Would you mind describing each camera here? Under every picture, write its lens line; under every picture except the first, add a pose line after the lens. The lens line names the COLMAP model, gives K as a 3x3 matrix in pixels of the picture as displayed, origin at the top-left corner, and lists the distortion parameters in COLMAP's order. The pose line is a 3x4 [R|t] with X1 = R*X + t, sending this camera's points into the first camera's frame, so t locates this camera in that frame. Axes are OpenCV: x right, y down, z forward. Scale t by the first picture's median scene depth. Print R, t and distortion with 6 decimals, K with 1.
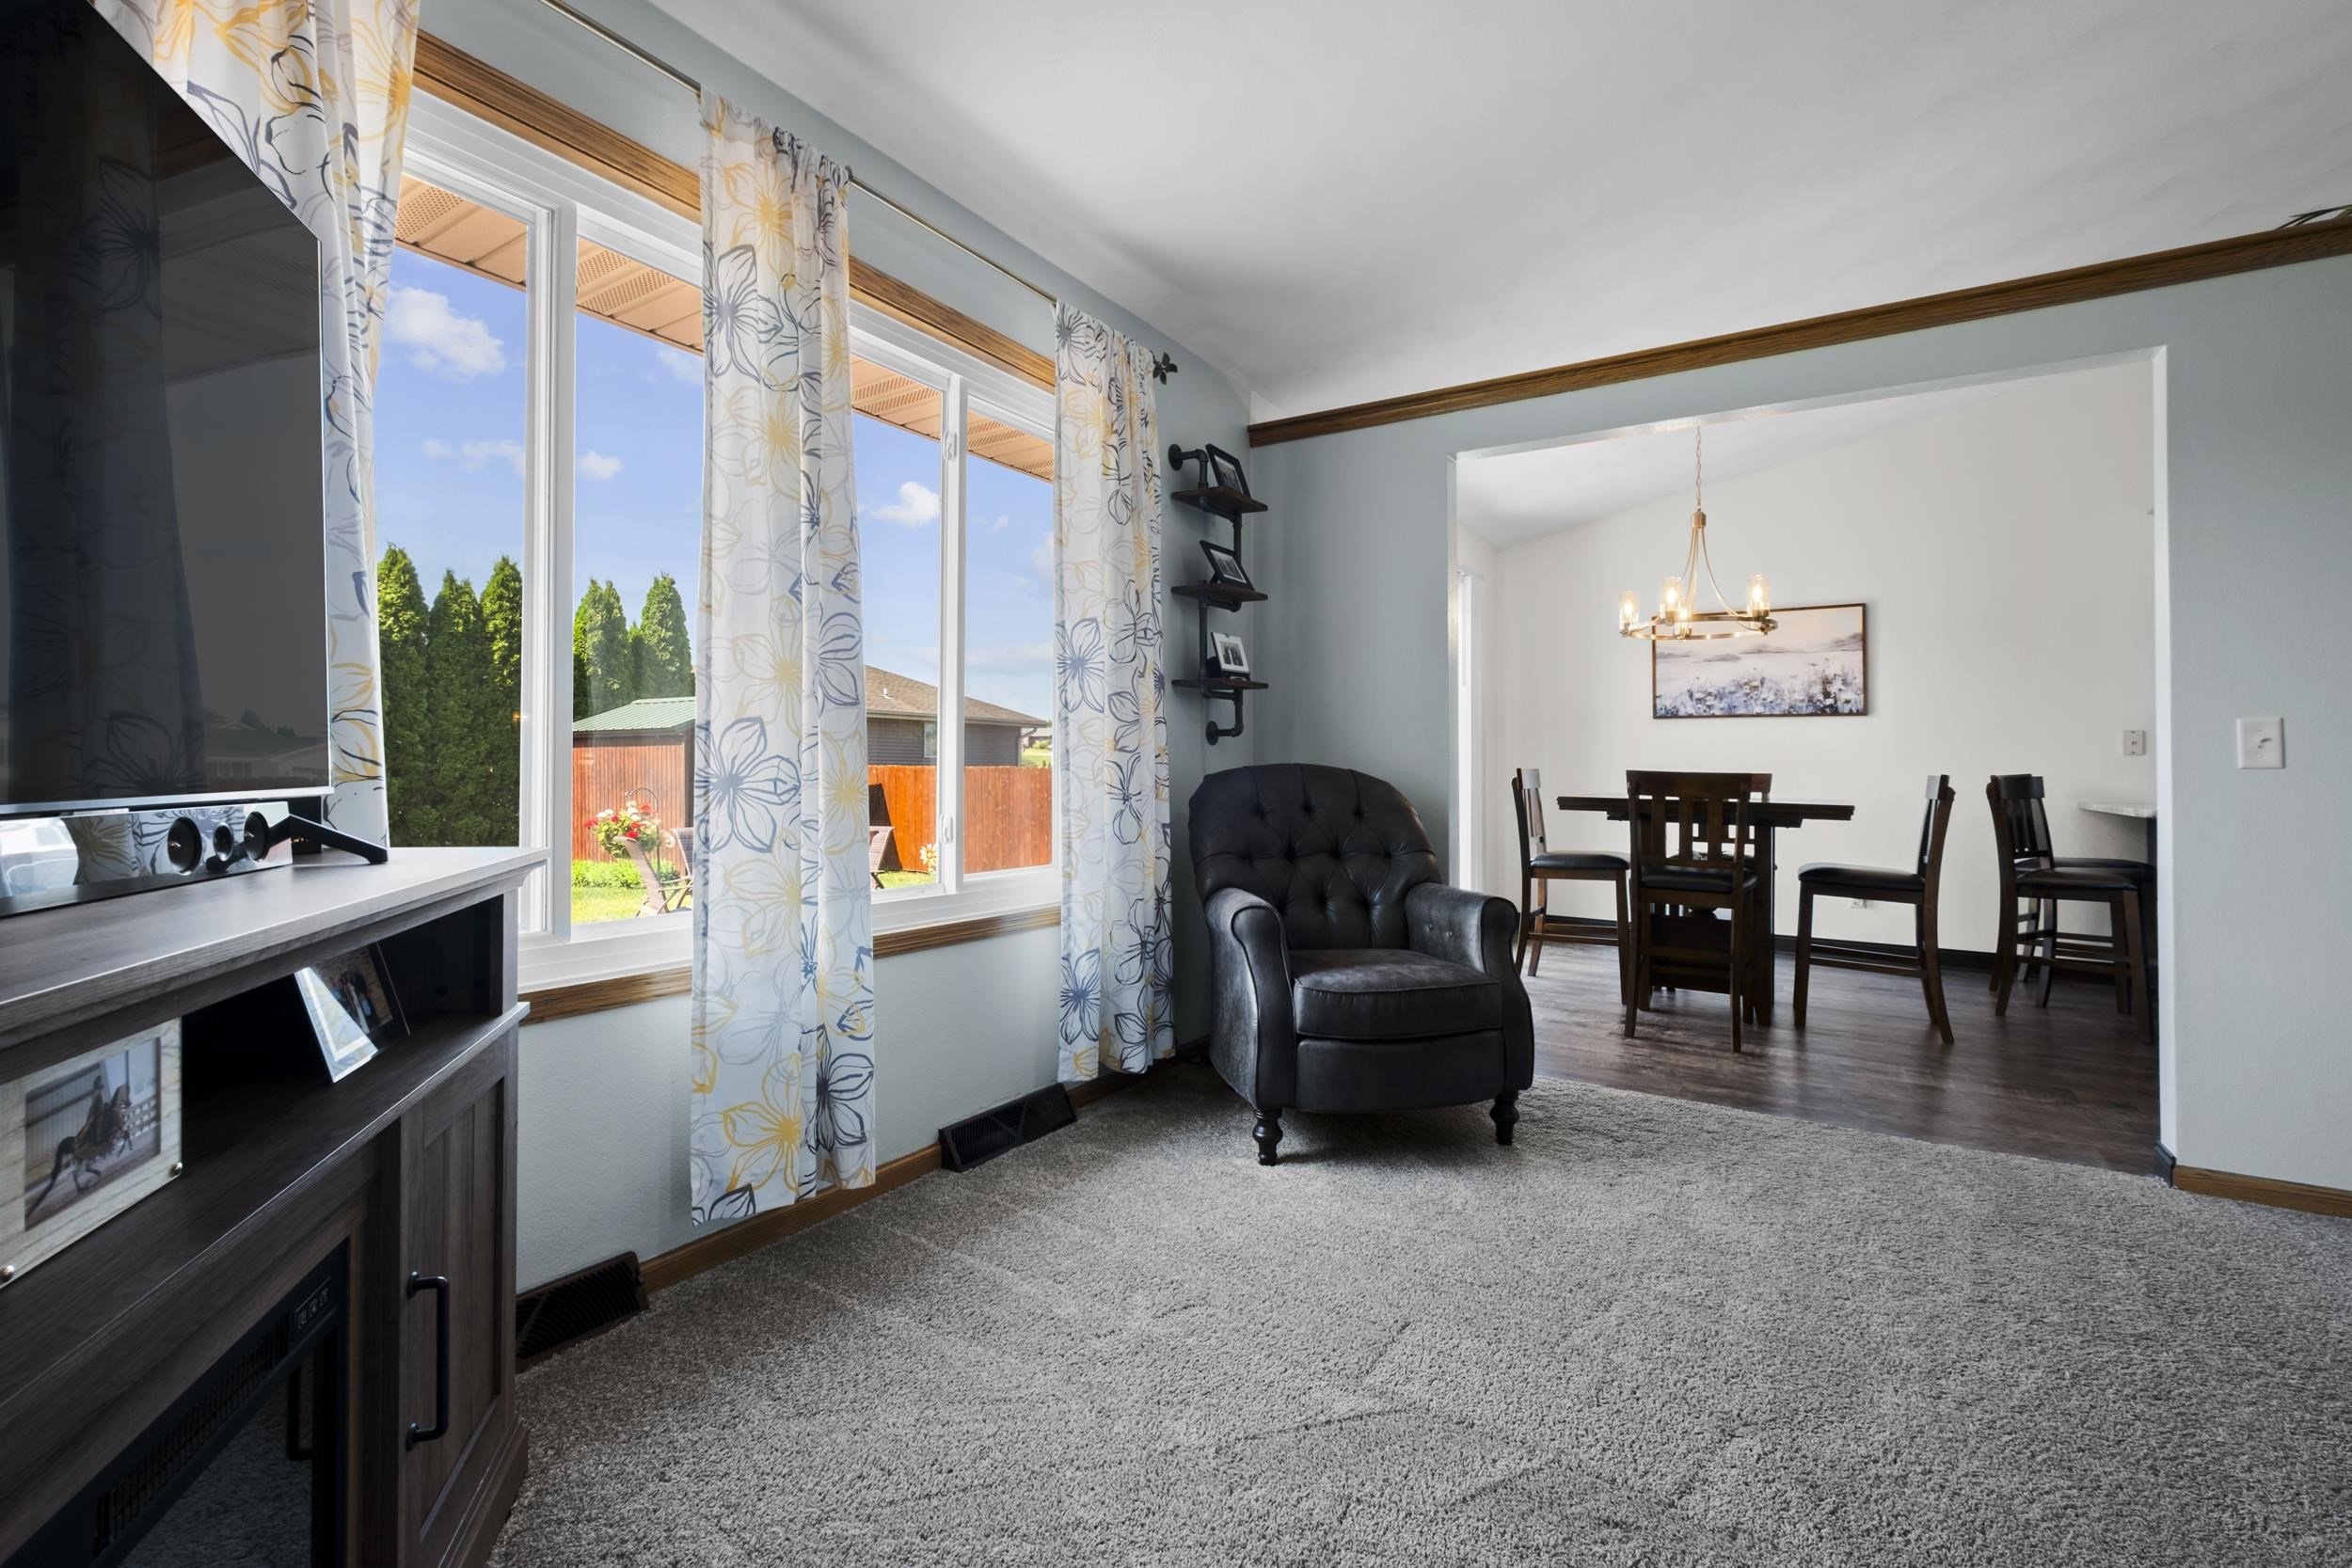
lens RADIAL K [[1030.9, 0, 1179.7], [0, 1030.9, 739.1], [0, 0, 1]] dist [-0.001862, -0.000213]
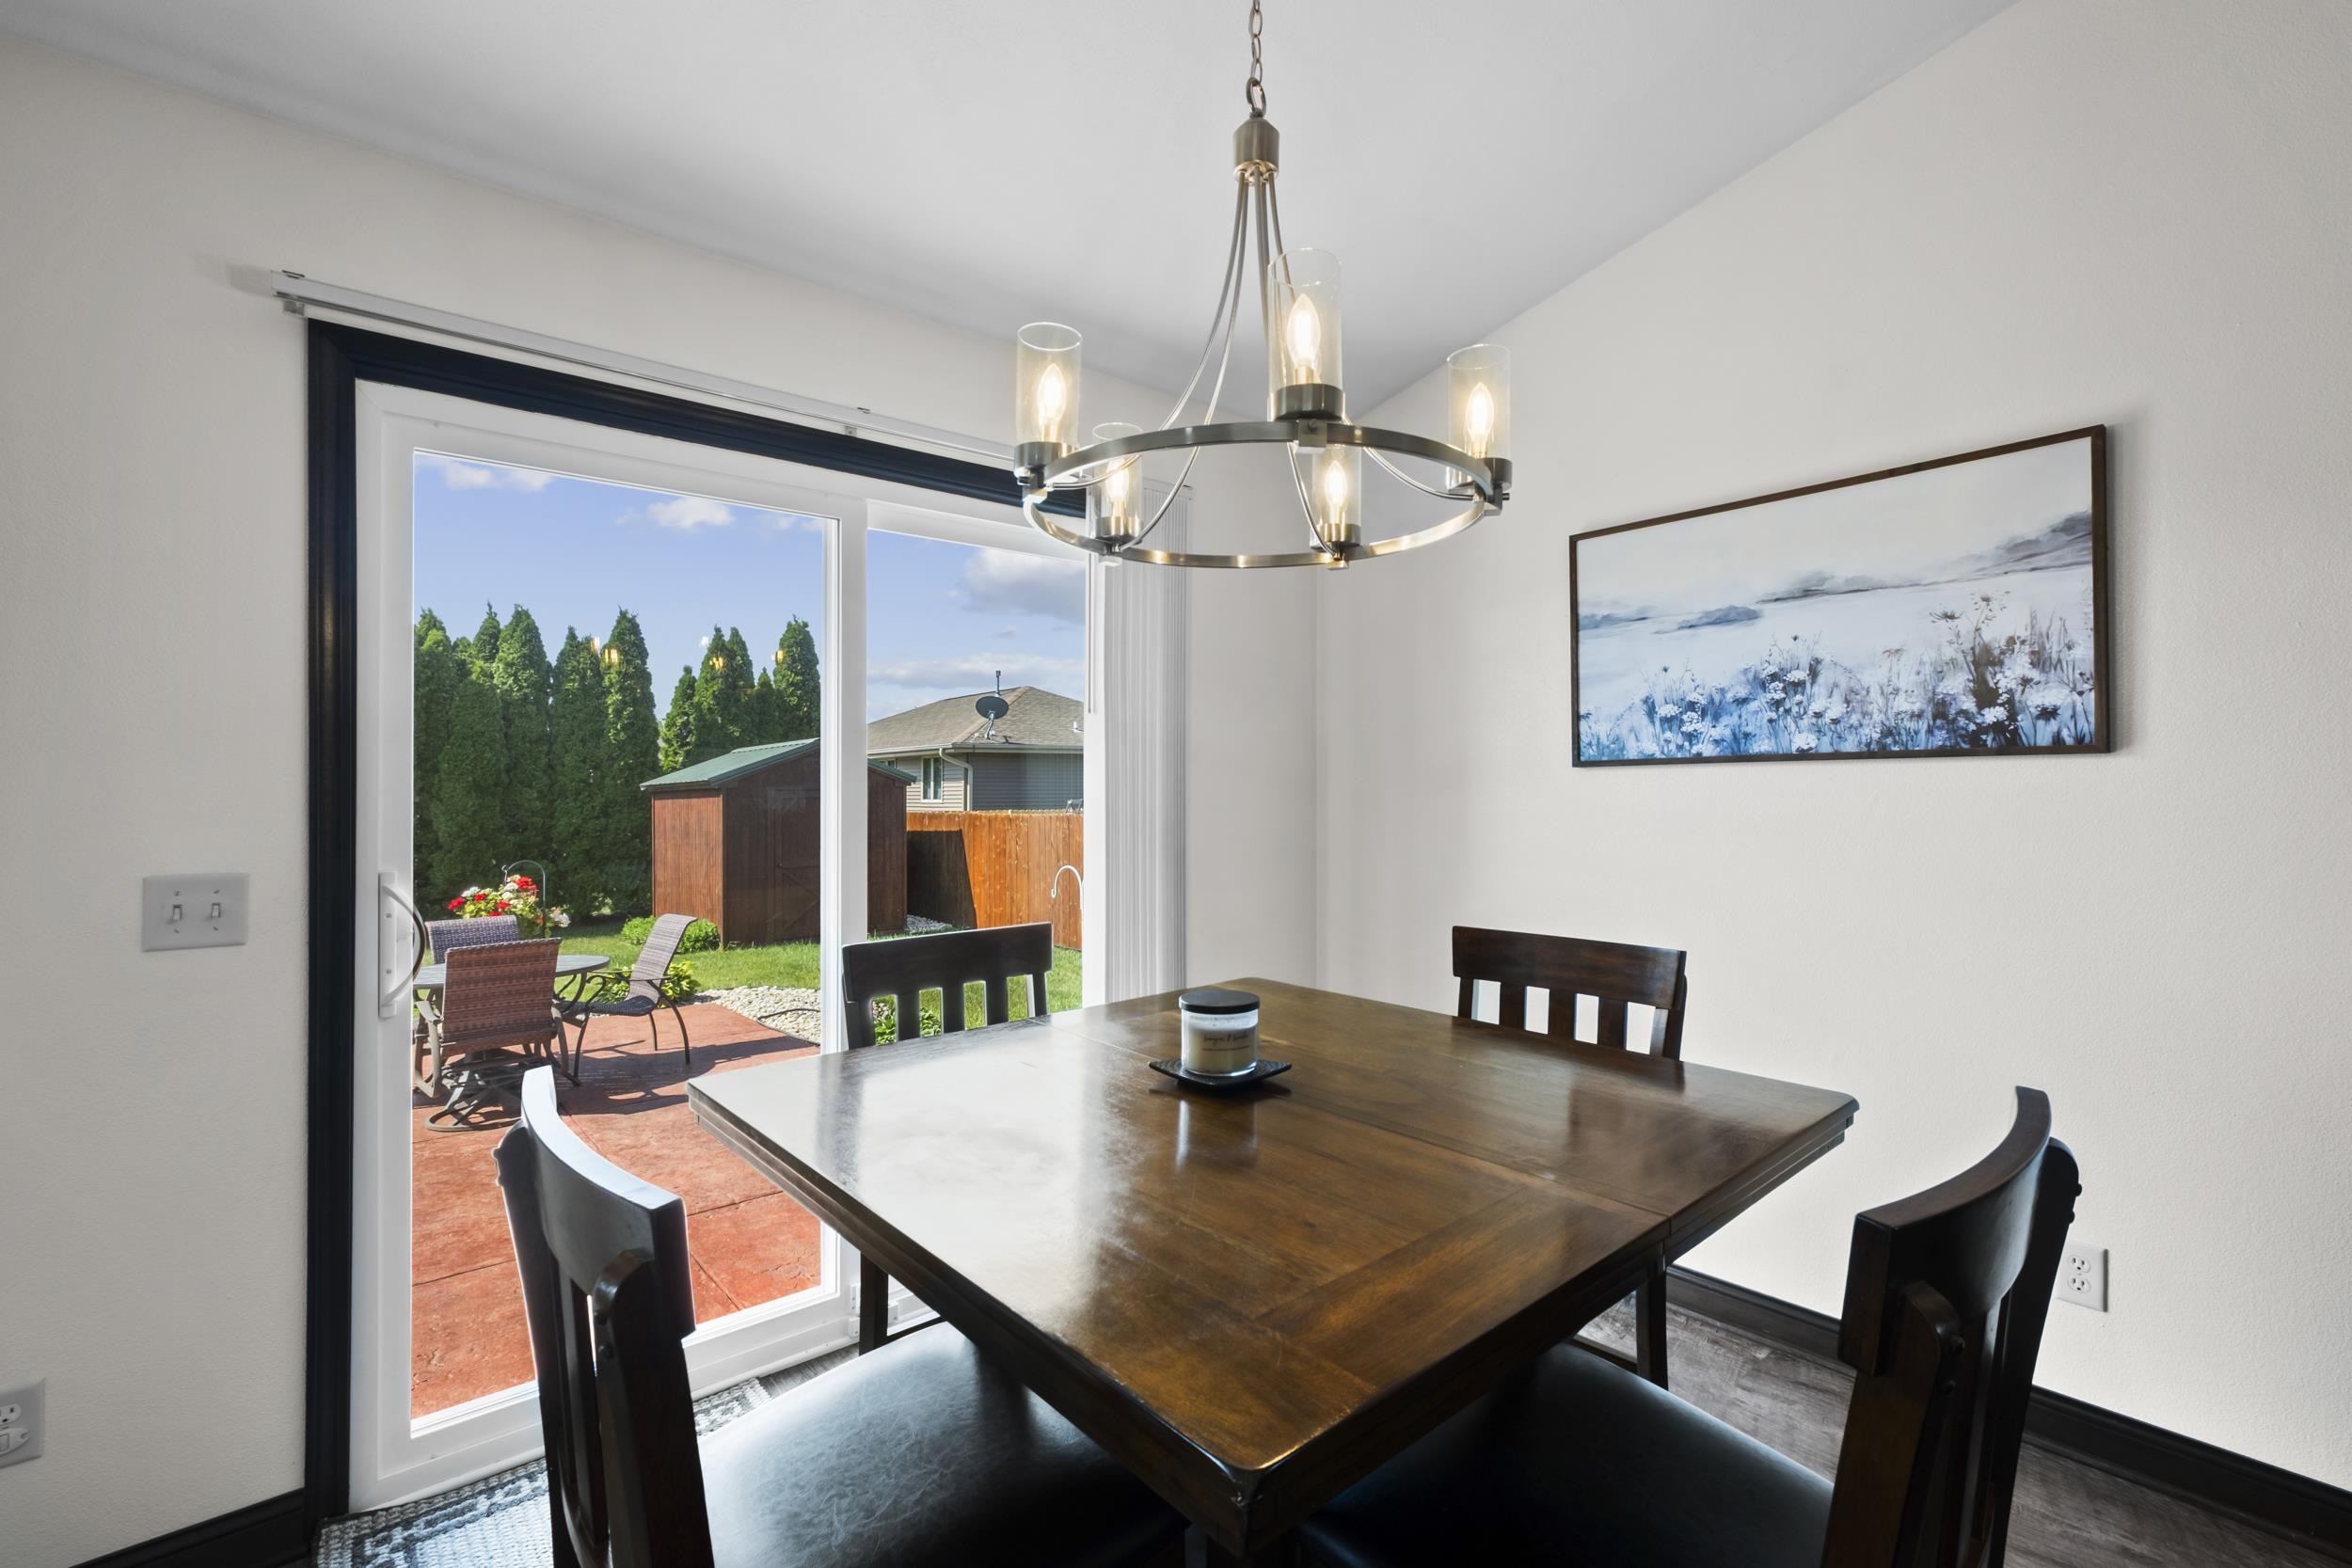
lens RADIAL K [[1031.4, 0, 1186.1], [0, 1031.4, 786.2], [0, 0, 1]] dist [-0.001054, 0.000129]
pose [[0.957095, -0.022155, -0.288926, 0.469774], [0.028813, 0.999408, 0.018809, -0.026875], [0.288338, -0.026327, 0.957167, 0.579787]]
